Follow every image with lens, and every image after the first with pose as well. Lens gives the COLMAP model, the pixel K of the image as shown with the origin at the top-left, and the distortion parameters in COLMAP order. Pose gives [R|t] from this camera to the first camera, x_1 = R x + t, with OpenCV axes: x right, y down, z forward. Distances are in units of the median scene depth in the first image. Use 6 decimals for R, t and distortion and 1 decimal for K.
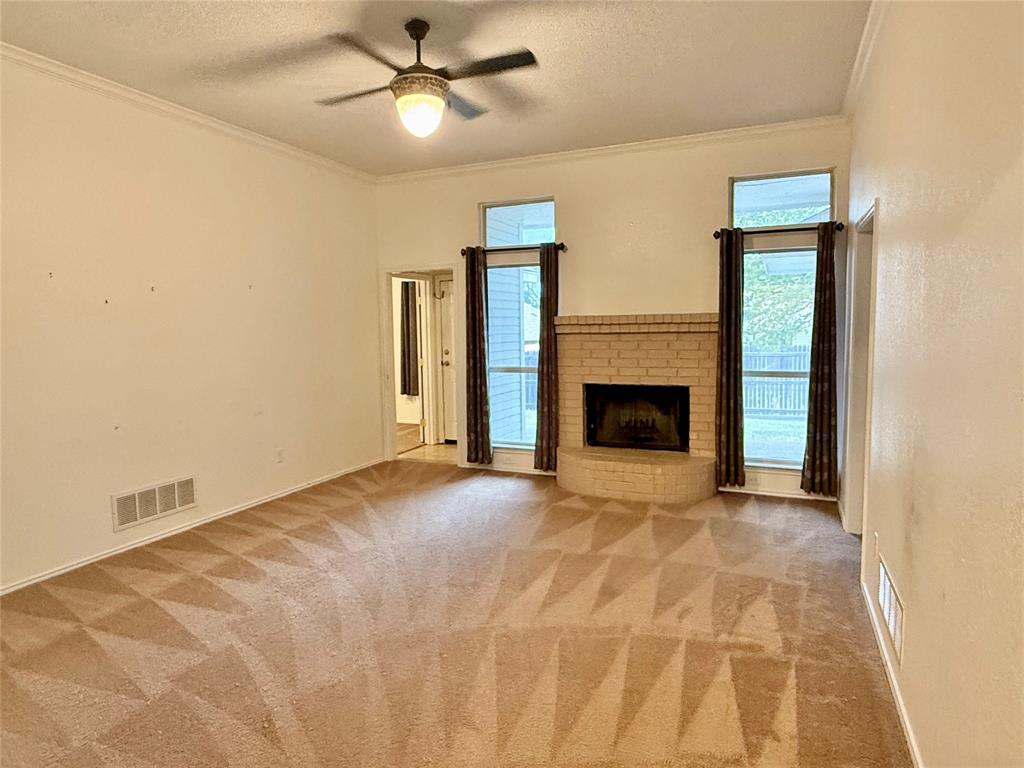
lens RADIAL K [[639.5, 0, 509.9], [0, 639.5, 377.9], [0, 0, 1]] dist [0.005189, 0.000494]
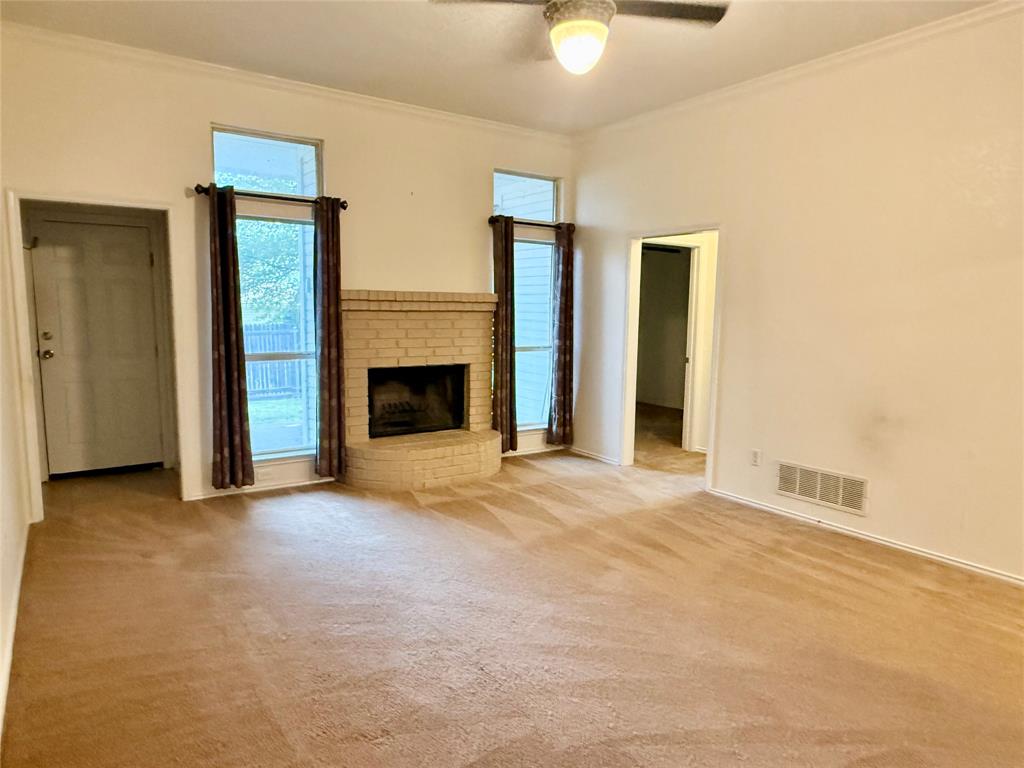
lens RADIAL K [[652.2, 0, 508.4], [0, 652.2, 390.3], [0, 0, 1]] dist [0.000661, 0.000850]
pose [[0.527901, -0.087716, 0.844764, -0.562579], [0.044872, 0.996144, 0.075394, -0.020634], [-0.848120, -0.001895, 0.529801, 0.381649]]
